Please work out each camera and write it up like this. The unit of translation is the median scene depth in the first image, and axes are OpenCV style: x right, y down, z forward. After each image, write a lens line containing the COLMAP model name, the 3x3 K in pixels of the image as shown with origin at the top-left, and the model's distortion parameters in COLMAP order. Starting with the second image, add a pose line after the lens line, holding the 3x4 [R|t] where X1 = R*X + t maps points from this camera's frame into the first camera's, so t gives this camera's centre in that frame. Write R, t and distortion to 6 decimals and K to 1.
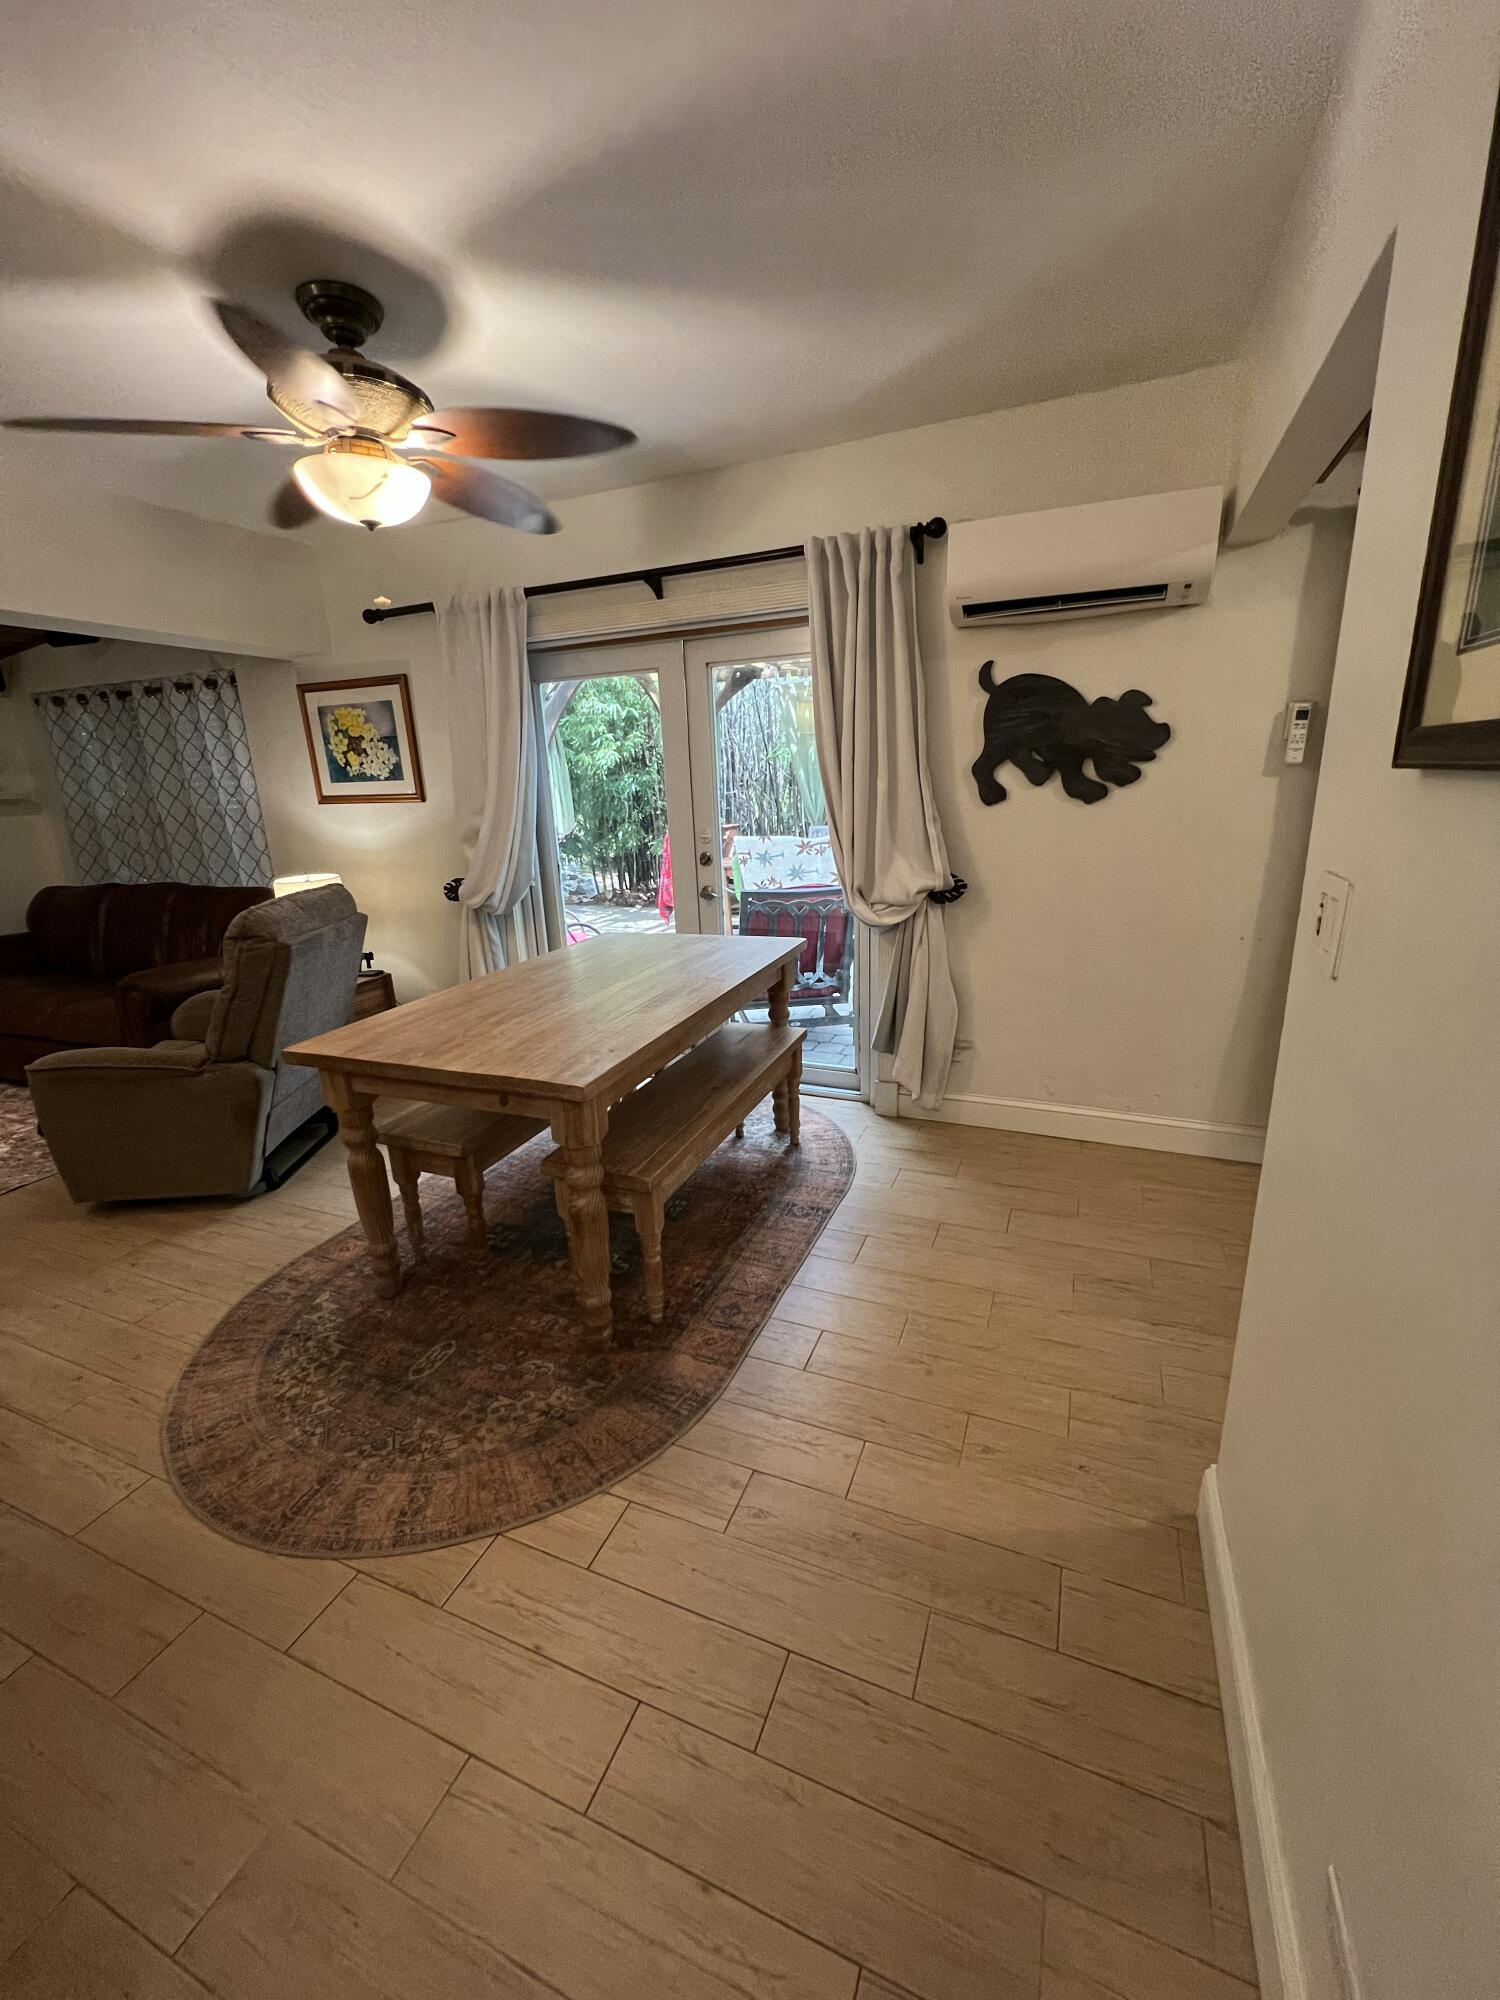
lens RADIAL K [[798.5, 0, 760.3], [0, 798.5, 1000.4], [0, 0, 1]] dist [-0.003657, 0.000936]
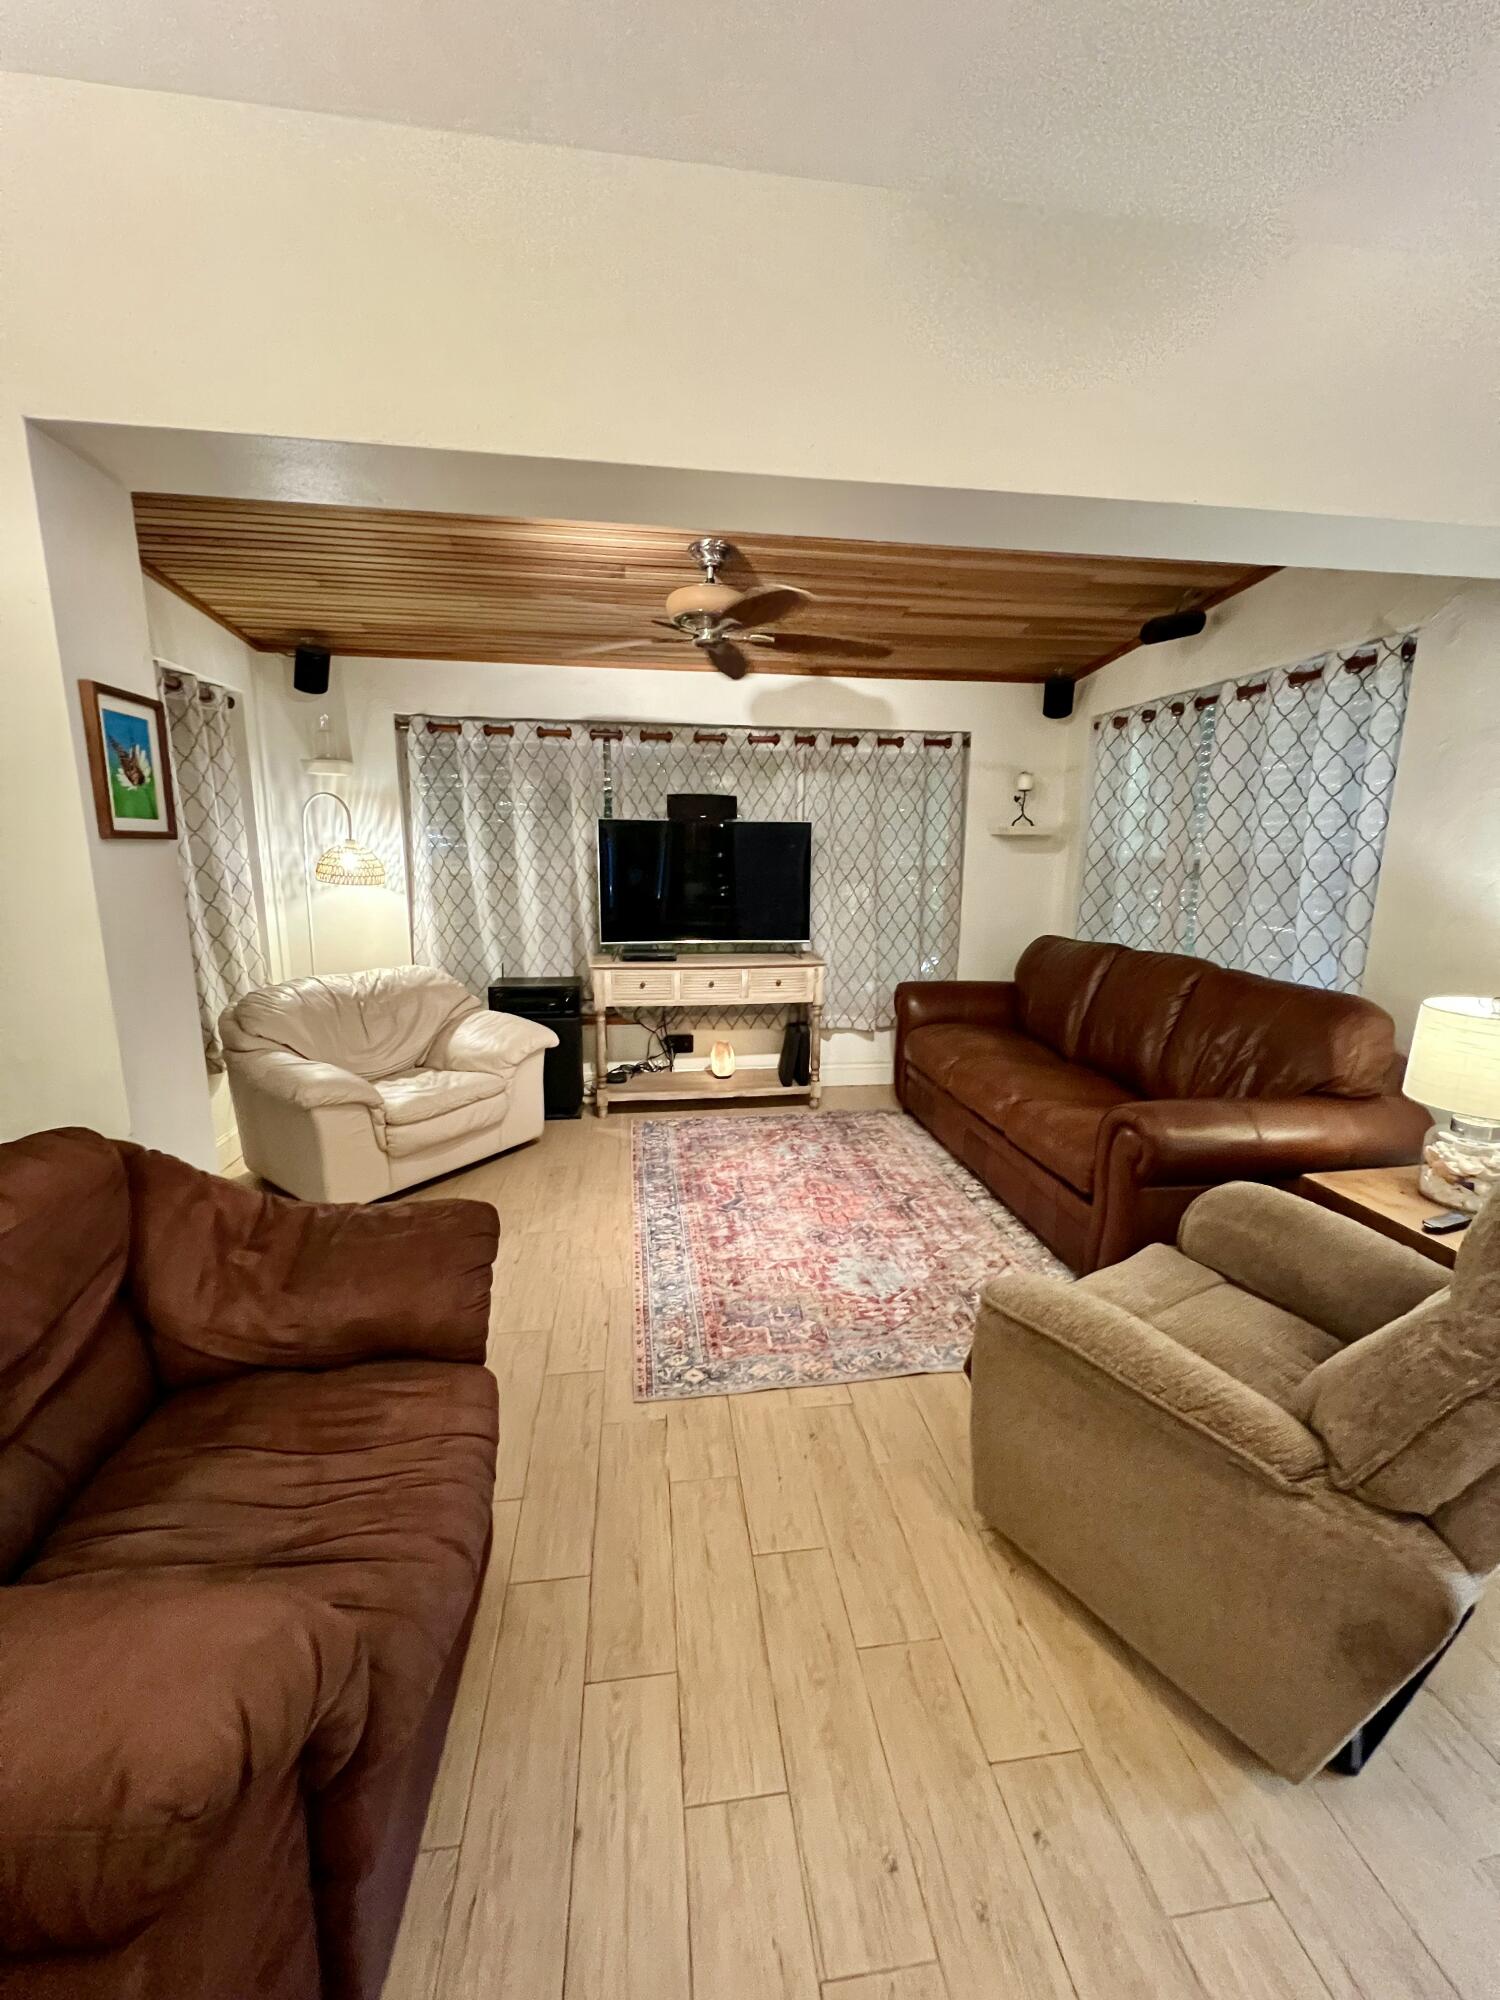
lens RADIAL K [[798.5, 0, 753.9], [0, 798.5, 1001.0], [0, 0, 1]] dist [-0.003657, 0.000936]
pose [[0.501336, 0.208690, -0.839709, -0.325431], [-0.261118, 0.961722, 0.083116, -0.066341], [0.824912, 0.177594, 0.536638, 0.300073]]
